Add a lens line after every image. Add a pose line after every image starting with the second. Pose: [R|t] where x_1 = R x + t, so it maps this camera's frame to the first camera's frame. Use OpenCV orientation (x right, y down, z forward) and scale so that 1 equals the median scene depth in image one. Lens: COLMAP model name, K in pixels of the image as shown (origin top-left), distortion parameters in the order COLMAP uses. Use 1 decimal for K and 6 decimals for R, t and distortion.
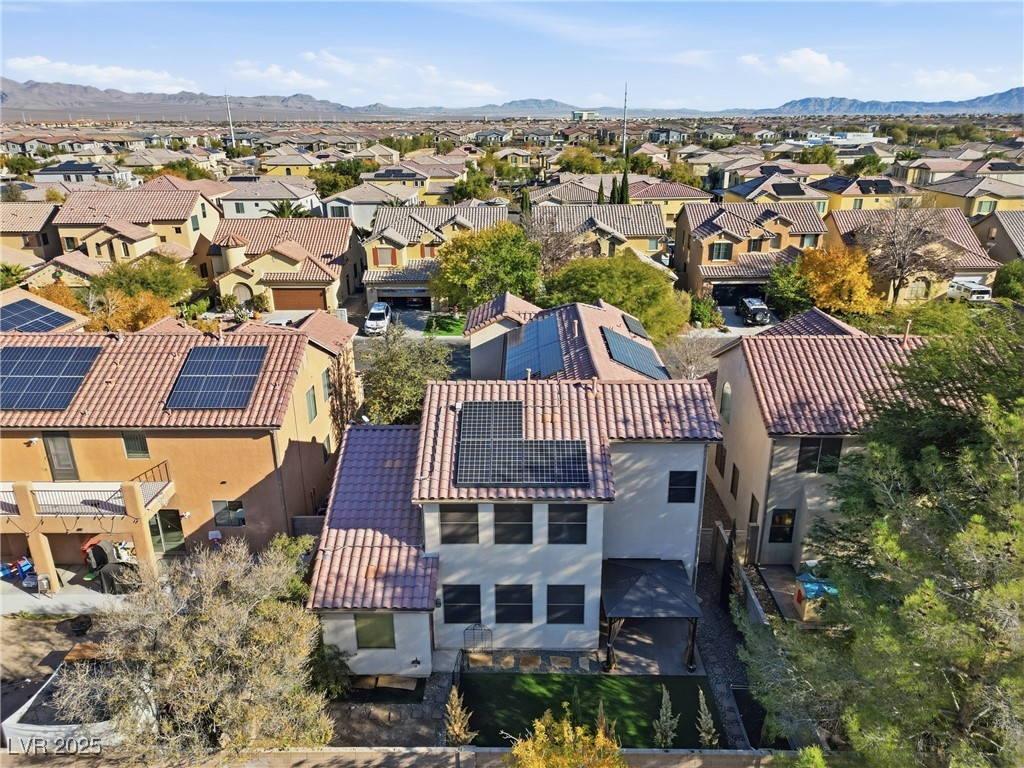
lens RADIAL K [[711.5, 0, 508.5], [0, 711.5, 388.1], [0, 0, 1]] dist [0.083088, -0.091327]
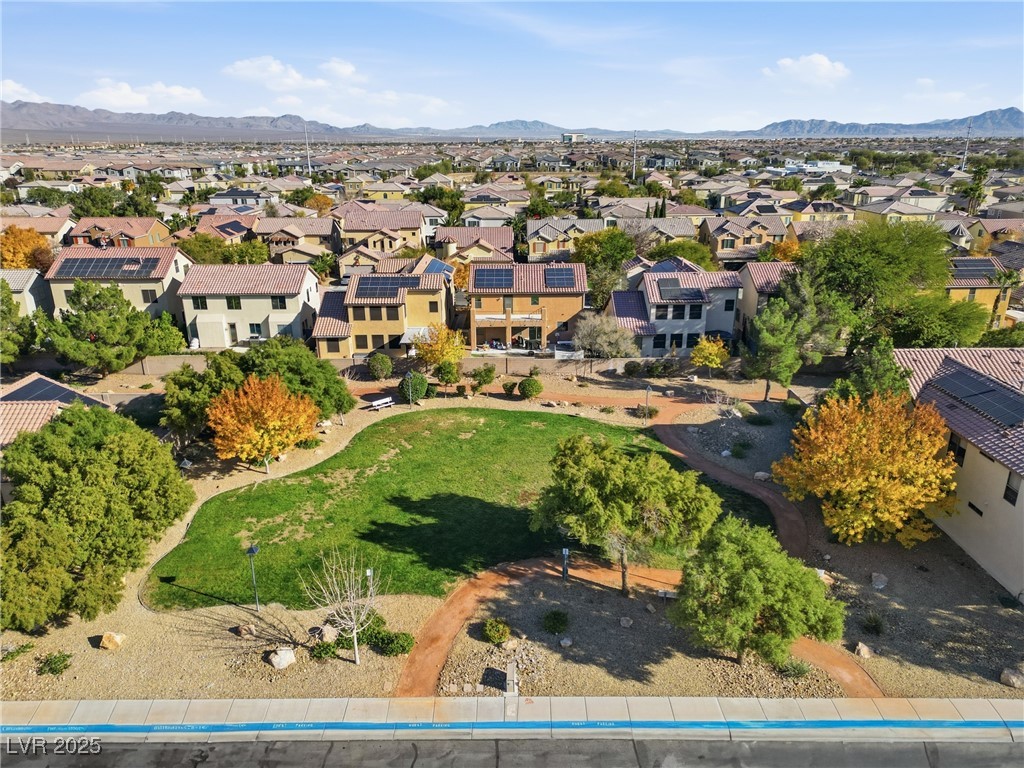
lens RADIAL K [[711.5, 0, 508.5], [0, 711.5, 388.1], [0, 0, 1]] dist [0.083088, -0.091327]
pose [[0.999835, -0.003881, 0.017722, -0.282650], [0.004321, 0.999681, -0.024873, 0.209694], [-0.017620, 0.024946, 0.999534, -0.762411]]
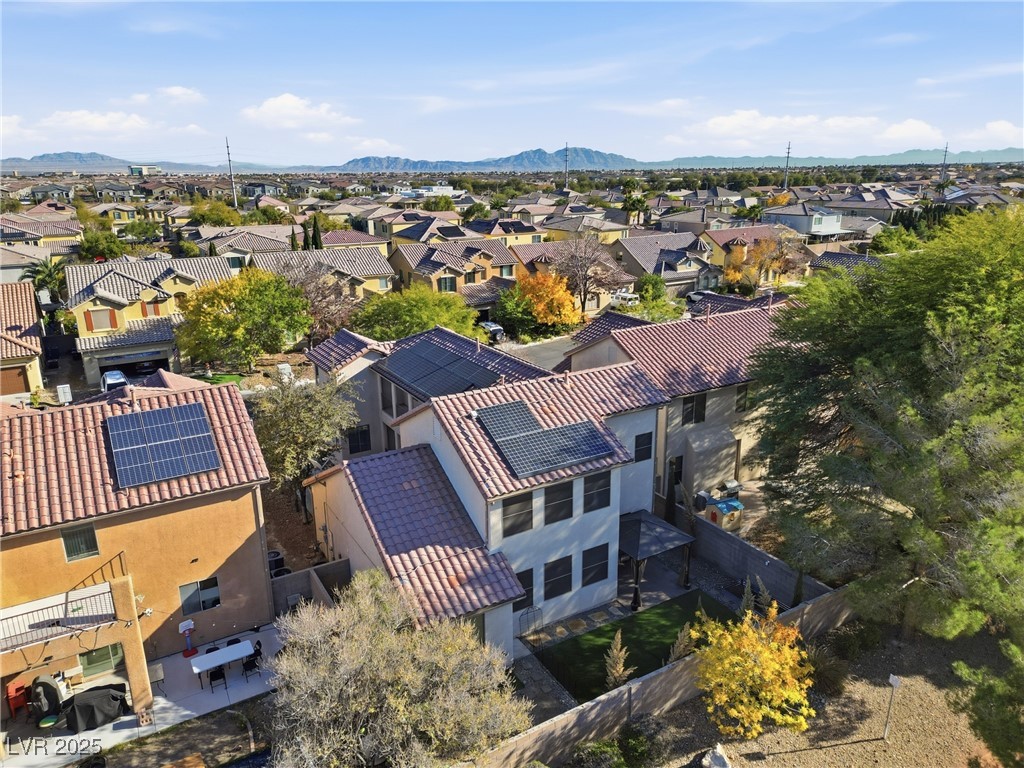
lens RADIAL K [[711.5, 0, 508.5], [0, 711.5, 388.1], [0, 0, 1]] dist [0.083088, -0.091327]
pose [[0.851121, -0.154921, 0.501590, -0.205441], [0.189476, 0.981715, -0.018299, 0.005998], [-0.489583, 0.110614, 0.864912, 0.013899]]
